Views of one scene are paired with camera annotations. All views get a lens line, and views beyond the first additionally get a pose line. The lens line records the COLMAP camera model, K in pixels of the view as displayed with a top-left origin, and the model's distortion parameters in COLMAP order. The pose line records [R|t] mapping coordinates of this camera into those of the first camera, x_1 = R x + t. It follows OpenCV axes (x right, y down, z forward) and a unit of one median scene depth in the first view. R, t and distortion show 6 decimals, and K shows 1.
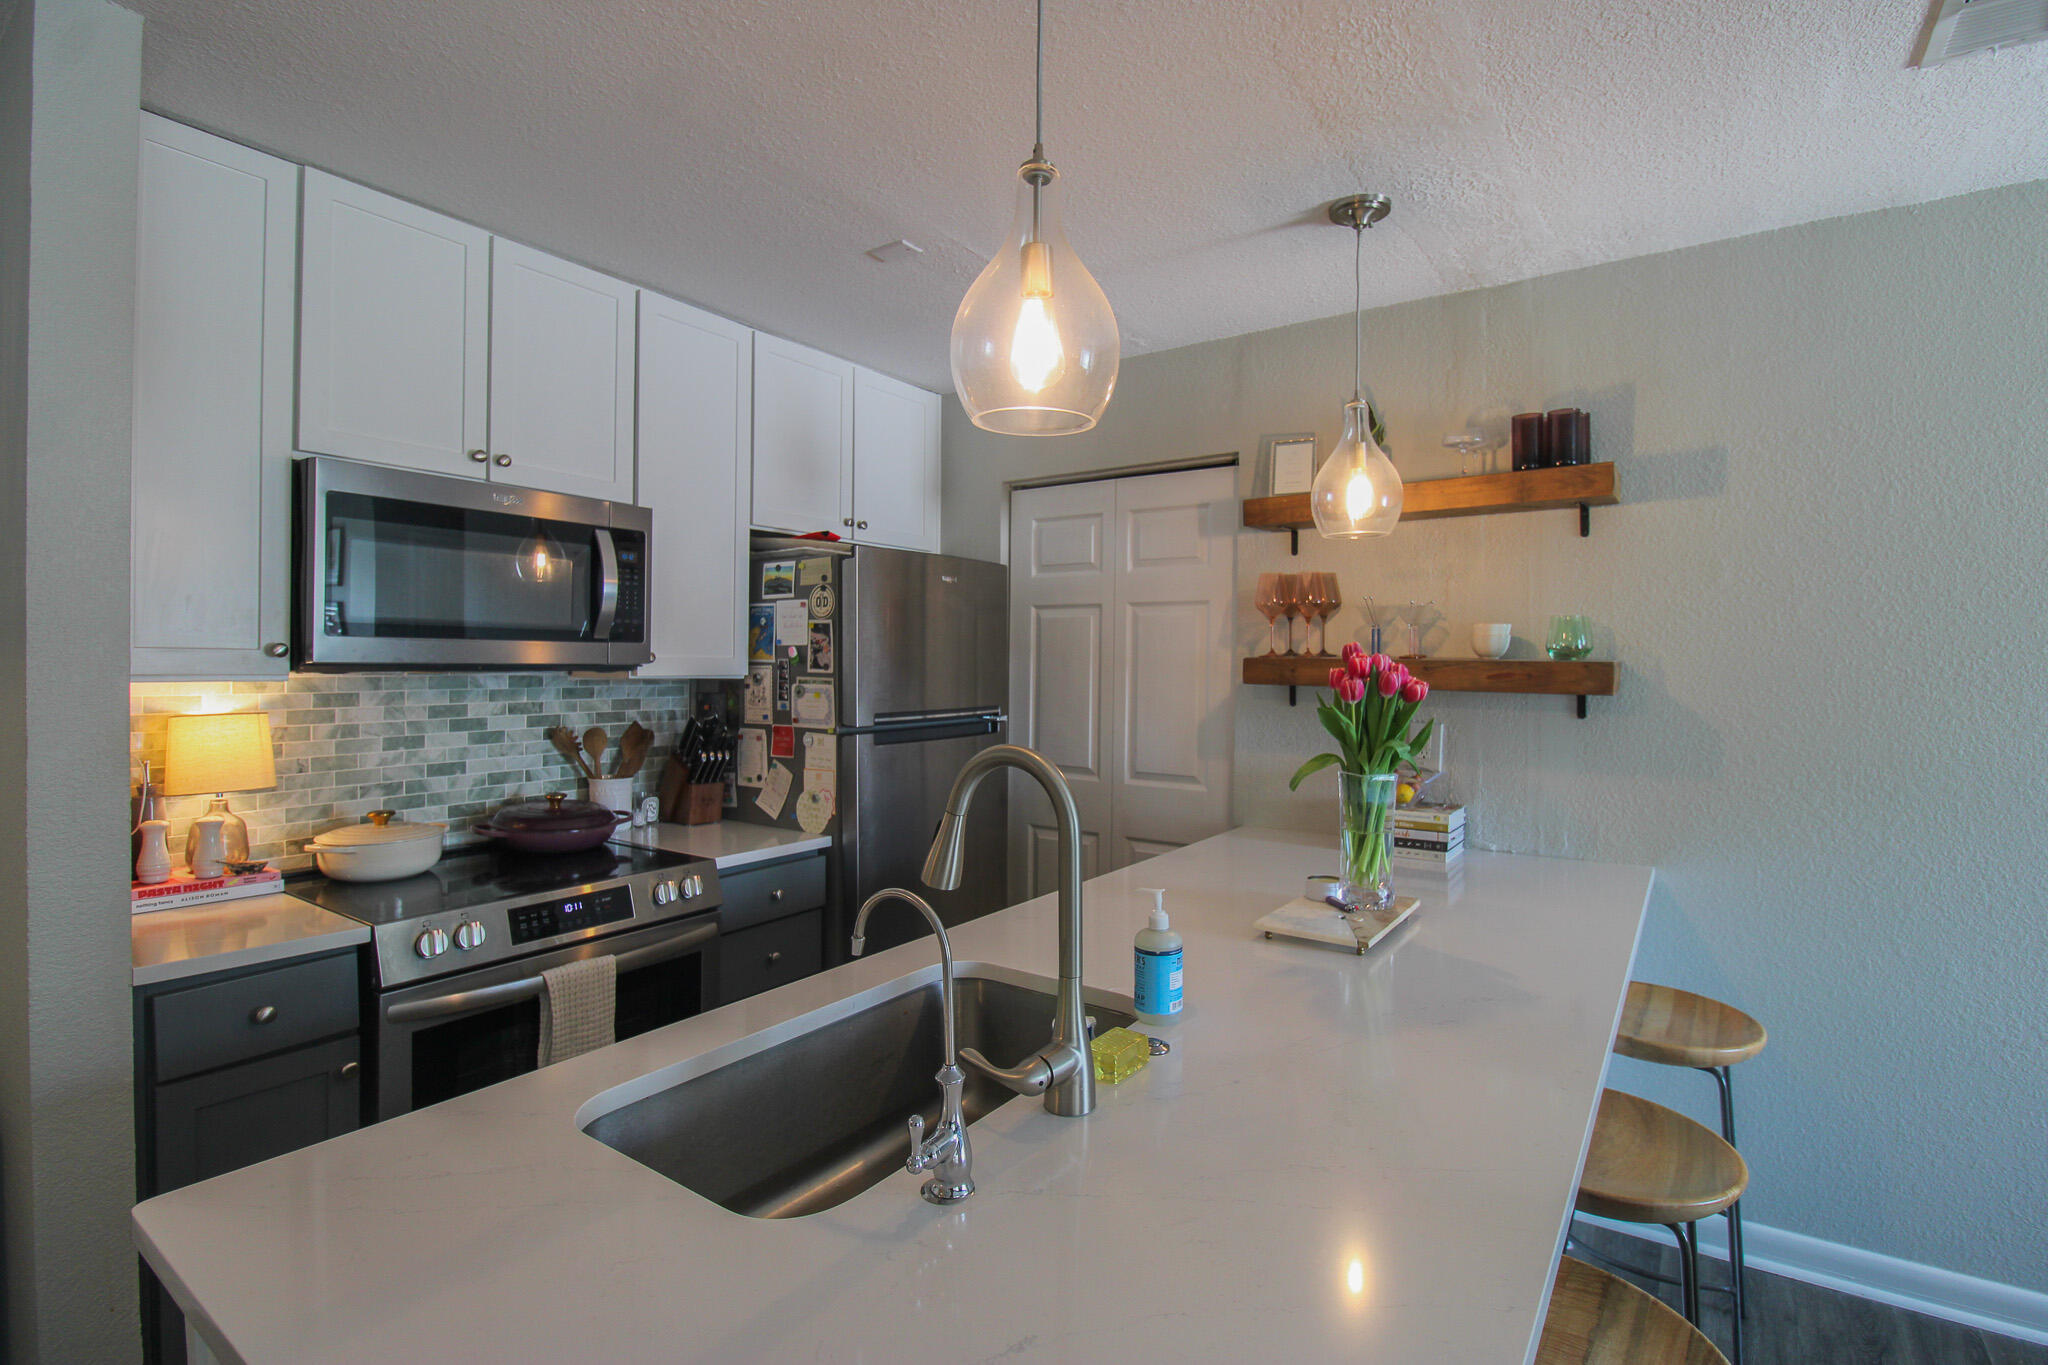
lens RADIAL K [[951.5, 0, 1024.0], [0, 951.5, 682.5], [0, 0, 1]] dist [0.002142, -0.000060]
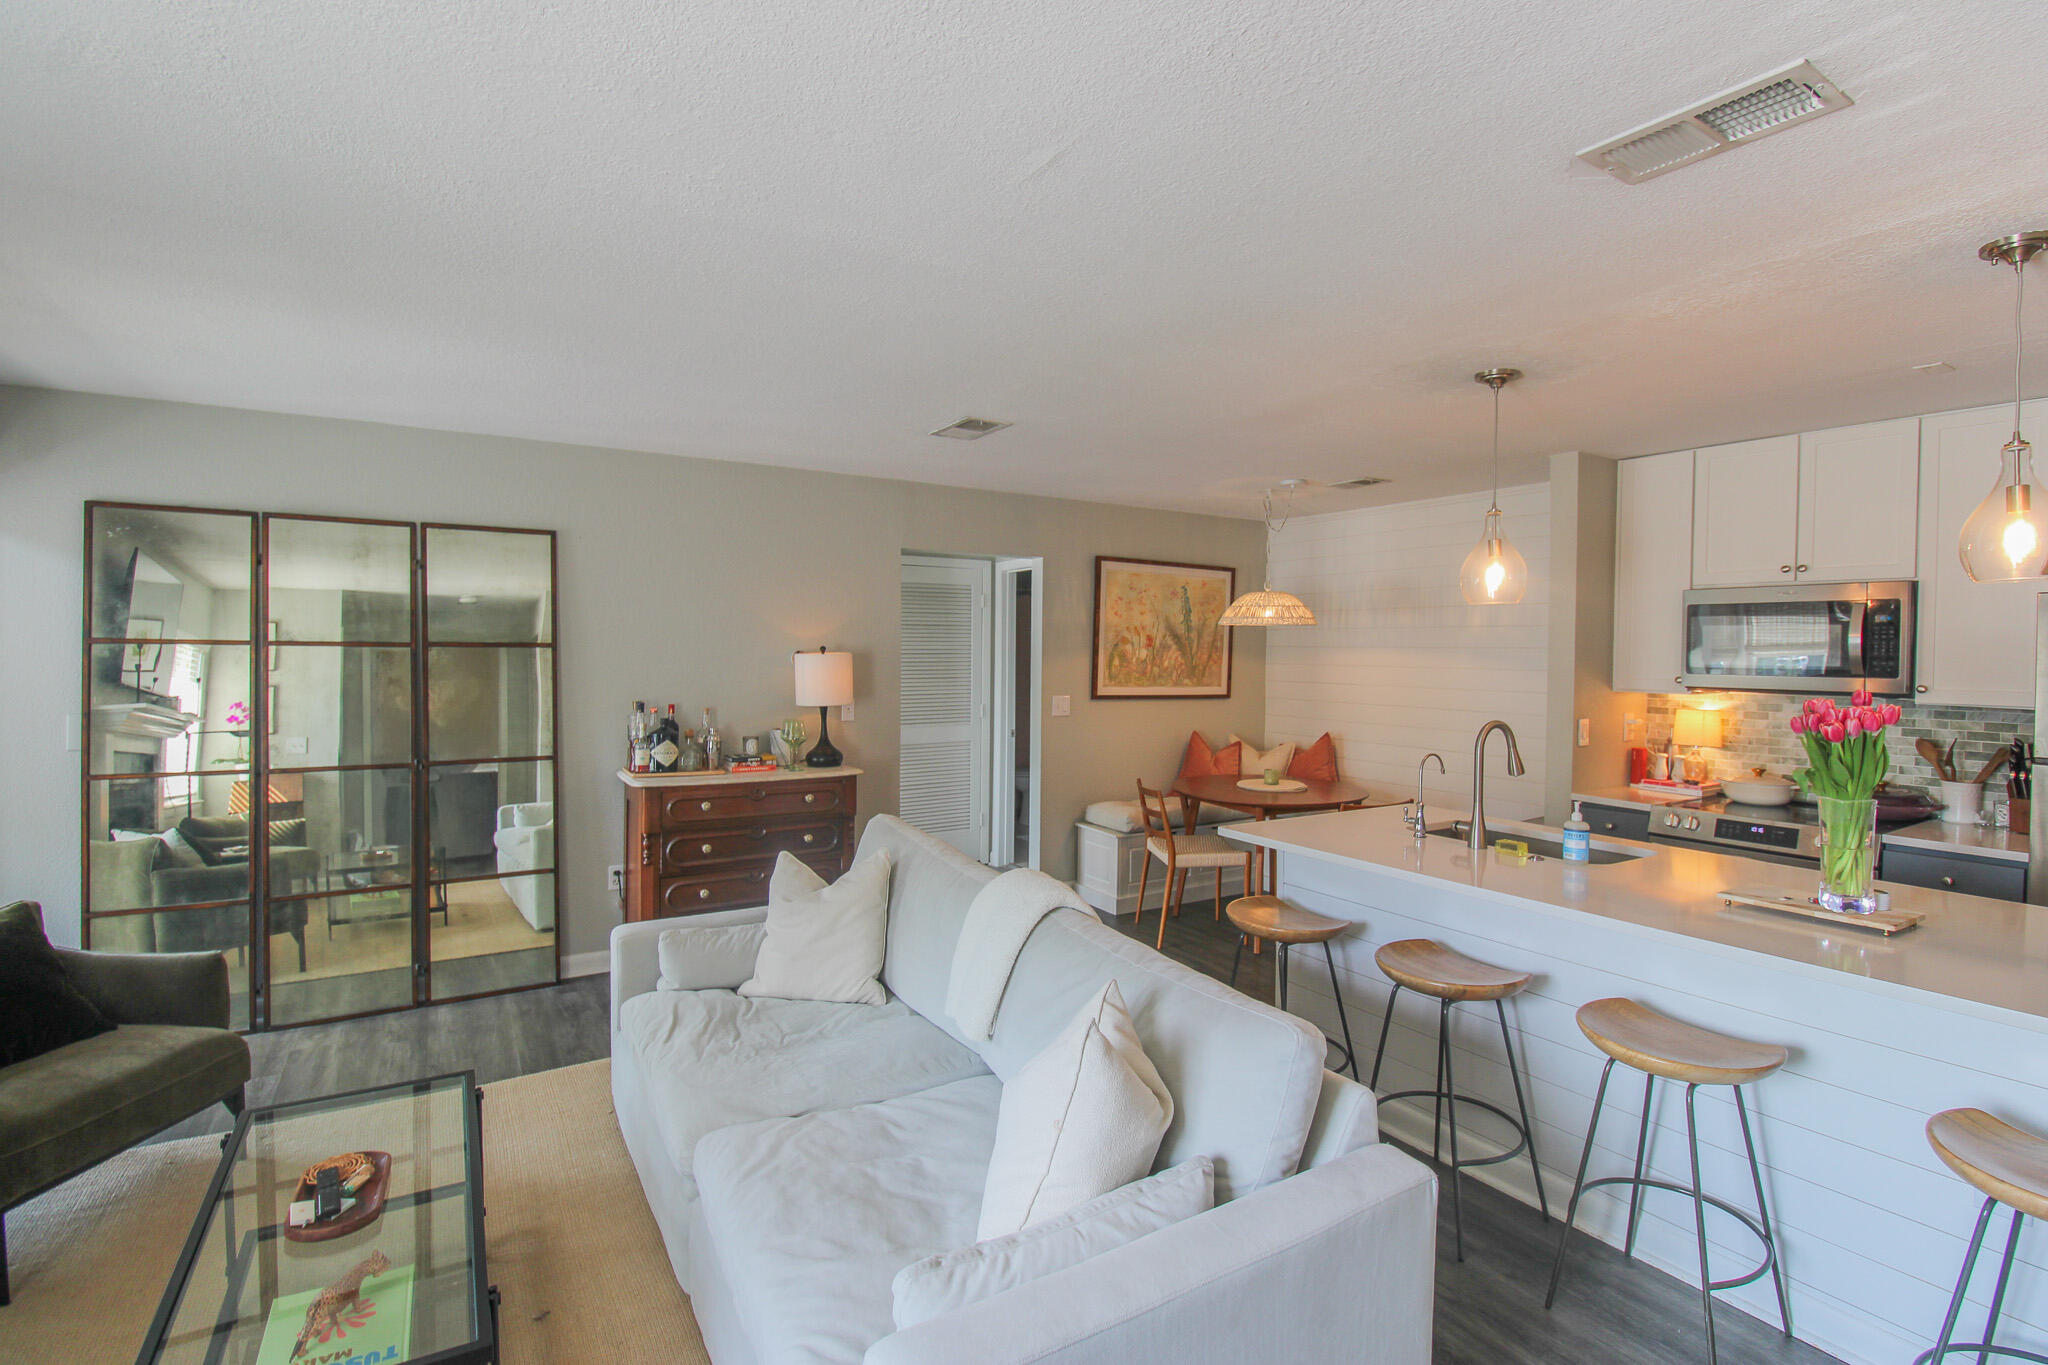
lens RADIAL K [[951.5, 0, 1024.0], [0, 951.5, 682.5], [0, 0, 1]] dist [0.002142, -0.000060]
pose [[-0.393424, 0.018478, -0.919171, 1.516475], [-0.032966, 0.998872, 0.034190, -0.044771], [0.918766, 0.043752, -0.392371, 0.403041]]
